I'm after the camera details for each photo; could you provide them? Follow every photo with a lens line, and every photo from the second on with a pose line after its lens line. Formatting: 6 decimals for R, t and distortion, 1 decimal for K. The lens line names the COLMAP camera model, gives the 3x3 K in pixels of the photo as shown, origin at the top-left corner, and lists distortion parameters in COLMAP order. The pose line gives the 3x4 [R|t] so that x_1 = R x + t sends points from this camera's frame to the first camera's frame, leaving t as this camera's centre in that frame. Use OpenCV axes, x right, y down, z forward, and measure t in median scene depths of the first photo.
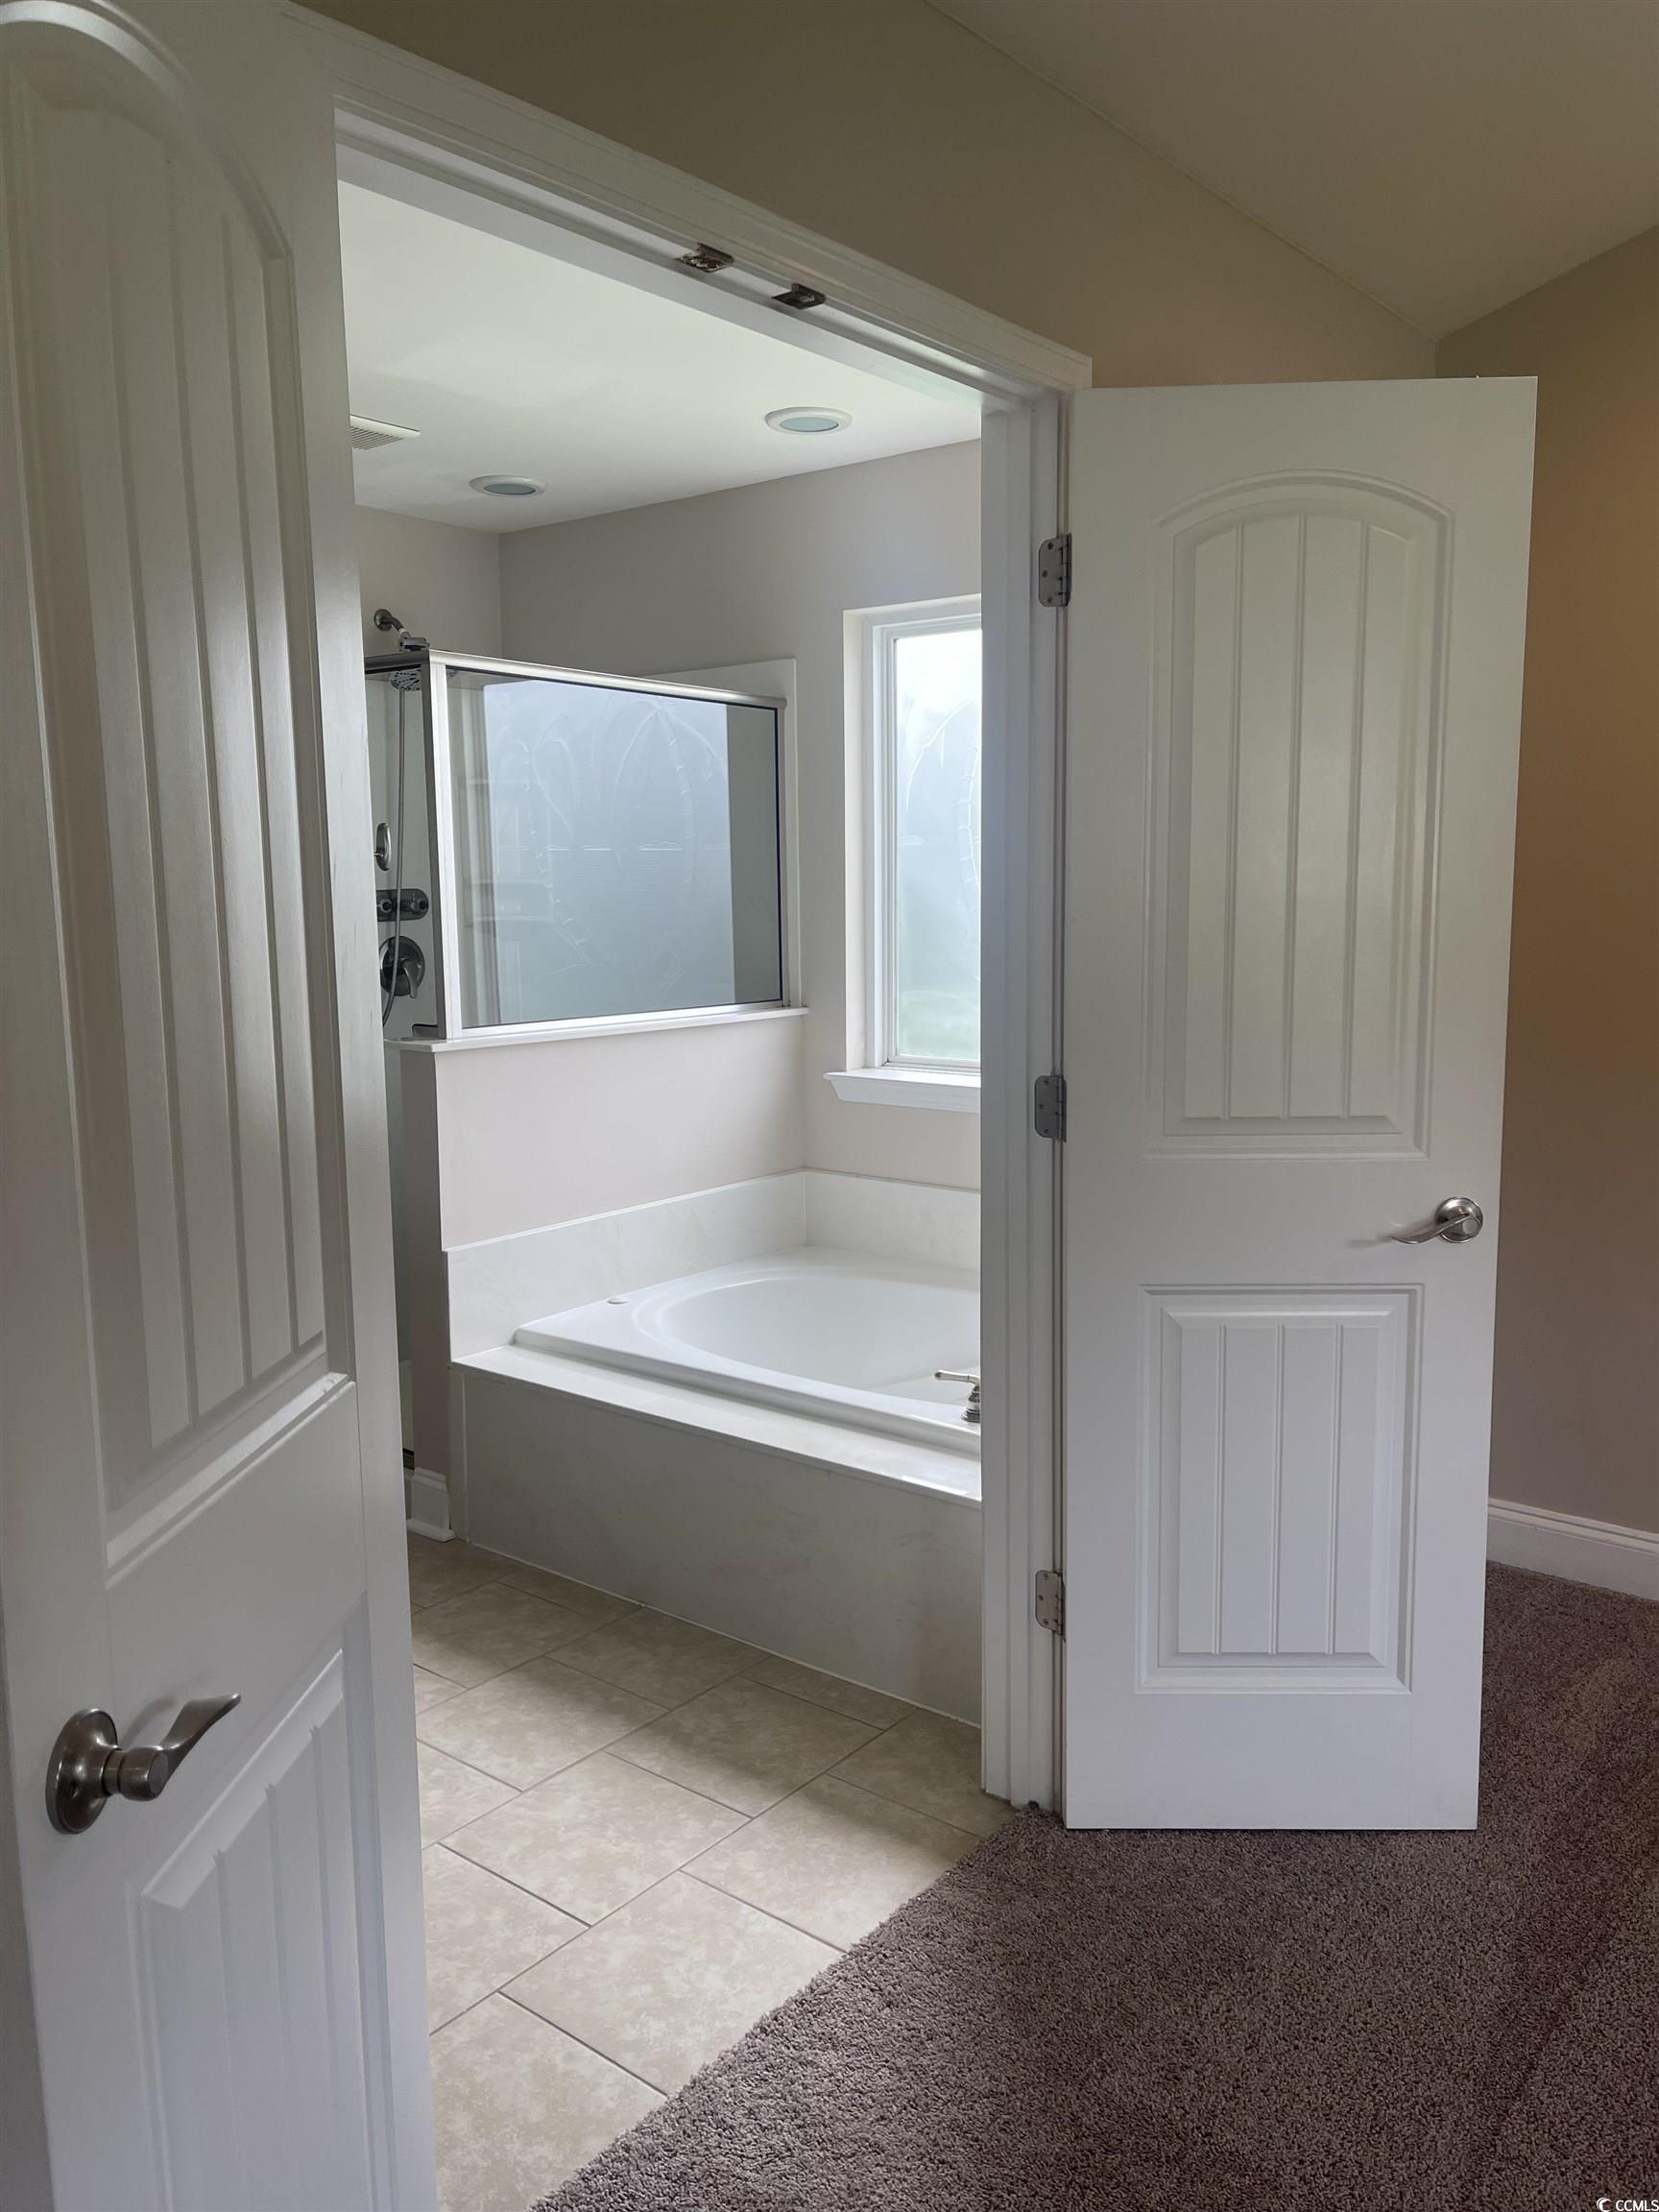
lens RADIAL K [[1652.6, 0, 830.8], [0, 1652.6, 1103.4], [0, 0, 1]] dist [0.057469, -0.040242]
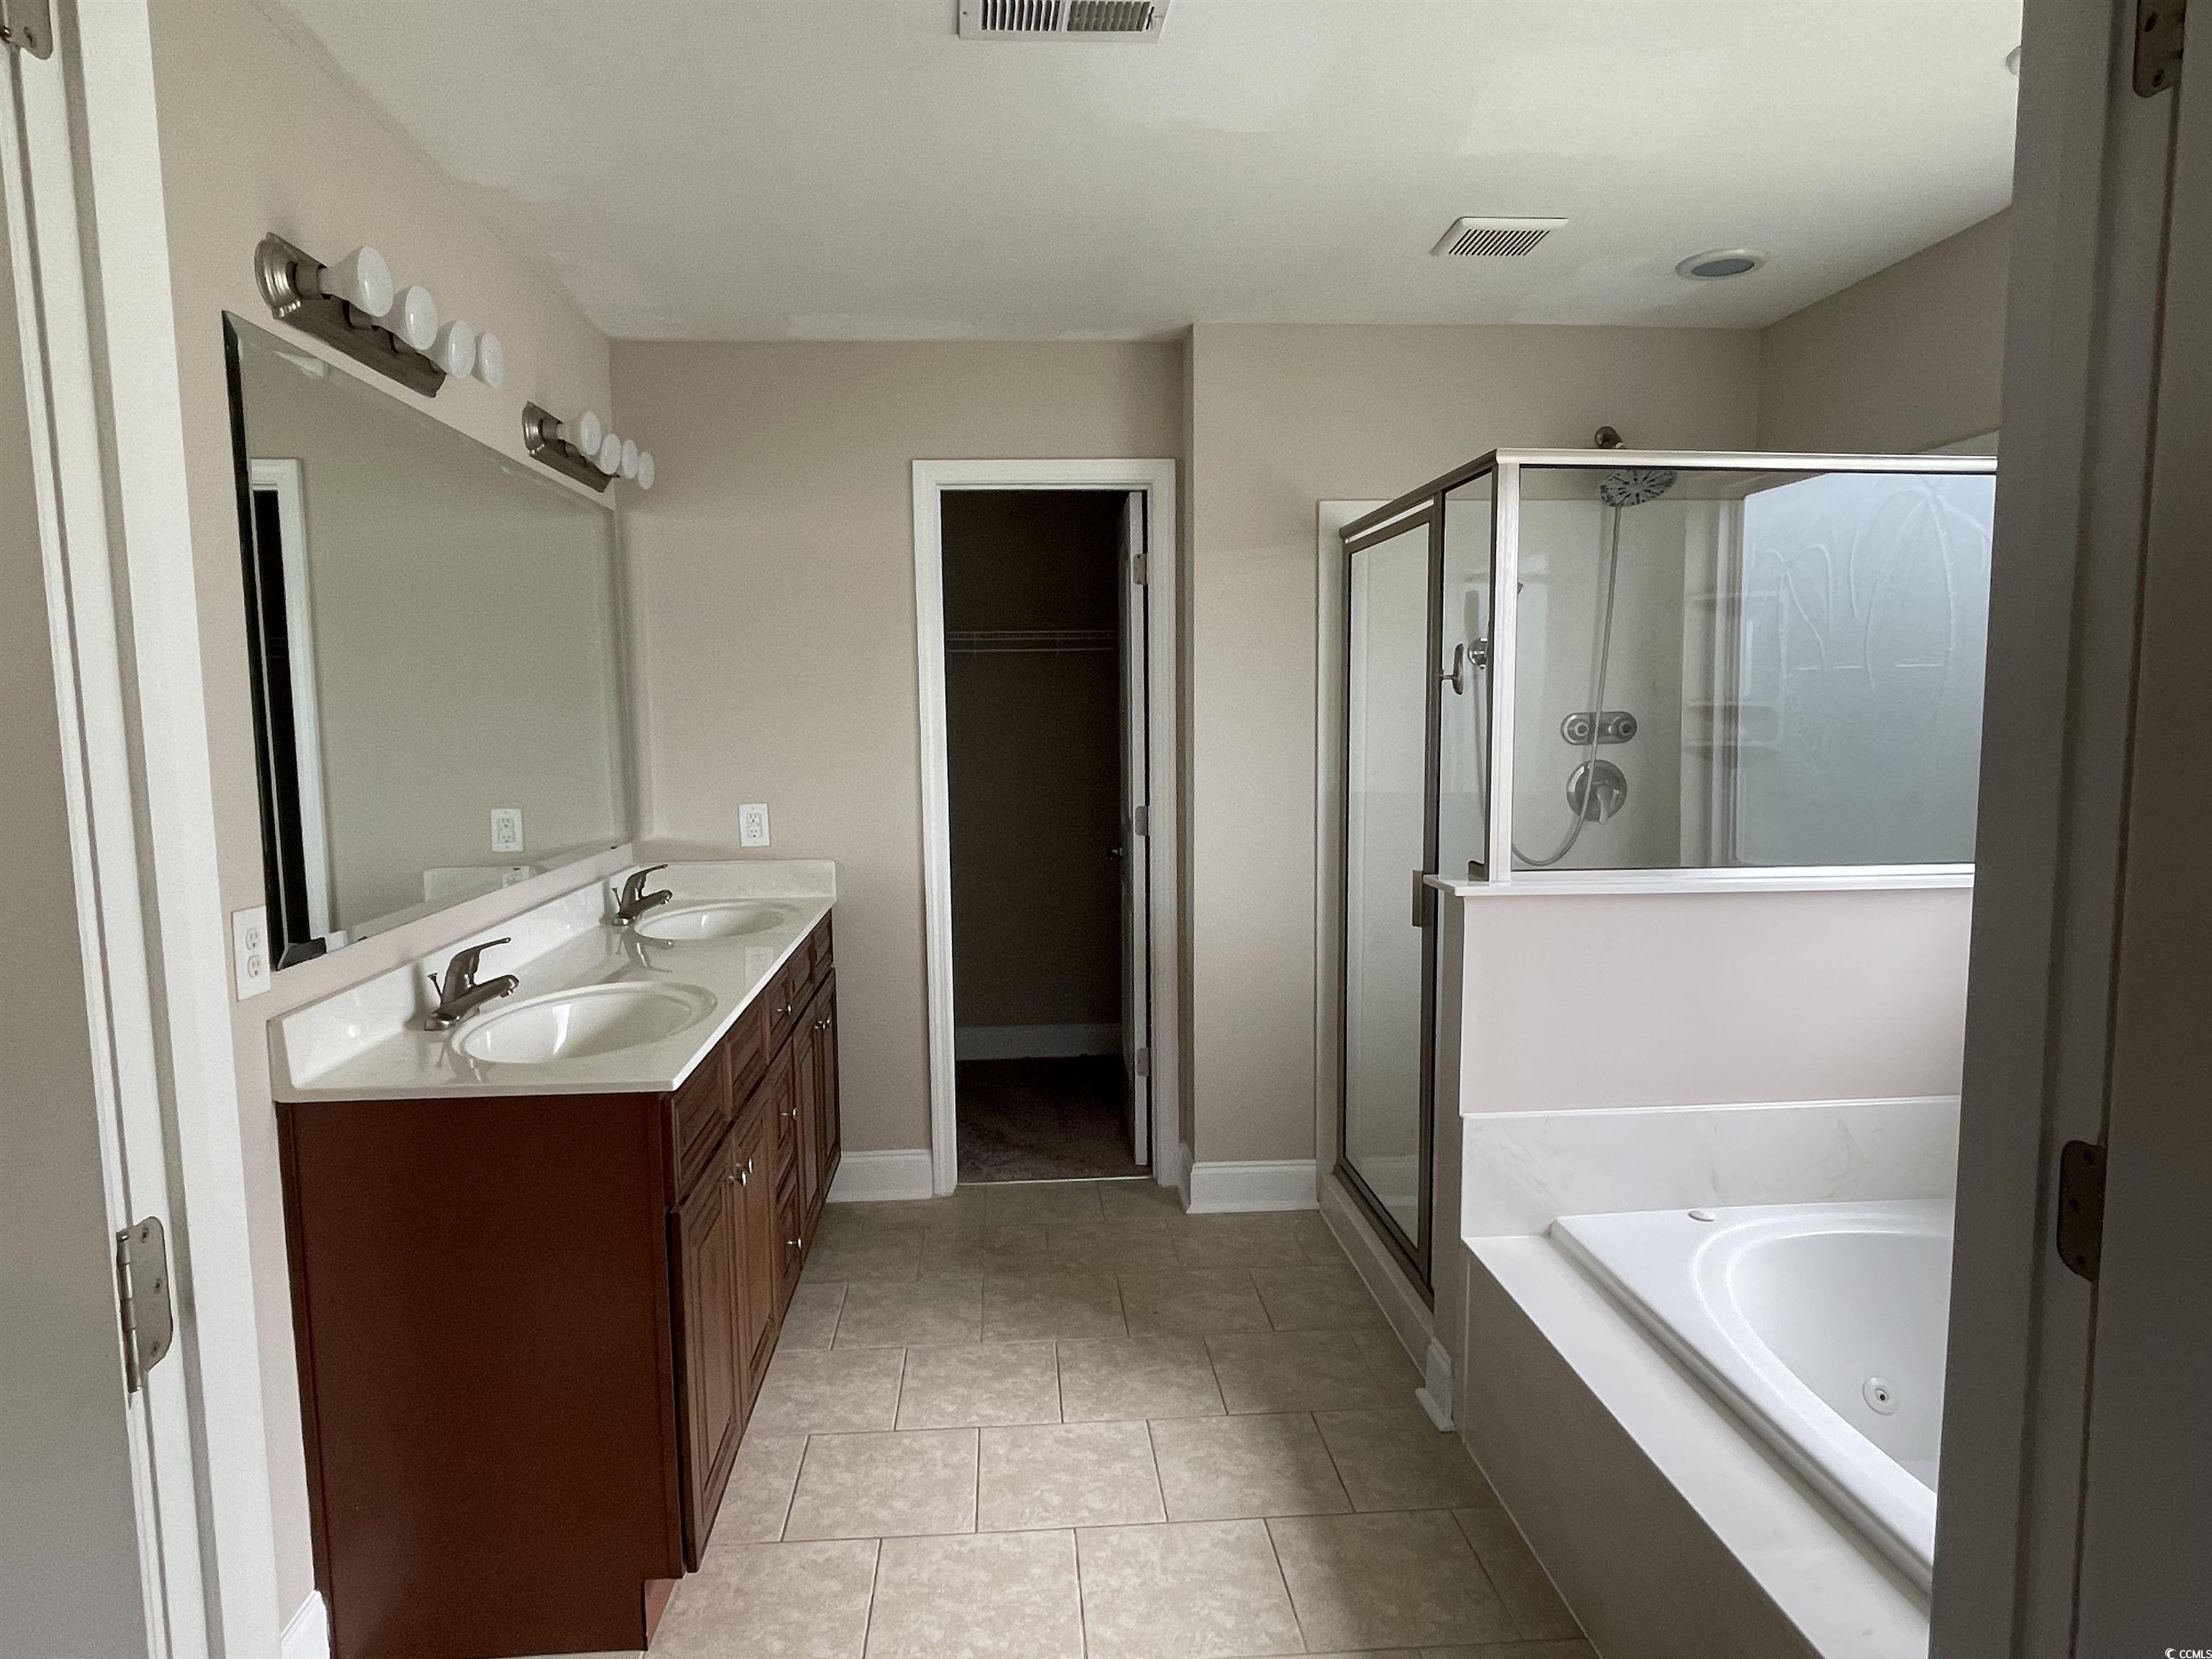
lens RADIAL K [[1297.4, 0, 1102.2], [0, 1297.4, 835.3], [0, 0, 1]] dist [-0.001000, -0.000610]
pose [[0.679782, 0.081458, -0.728877, 0.109652], [-0.101526, 0.994696, 0.016479, -0.044061], [0.726353, 0.062798, 0.684447, 0.299006]]
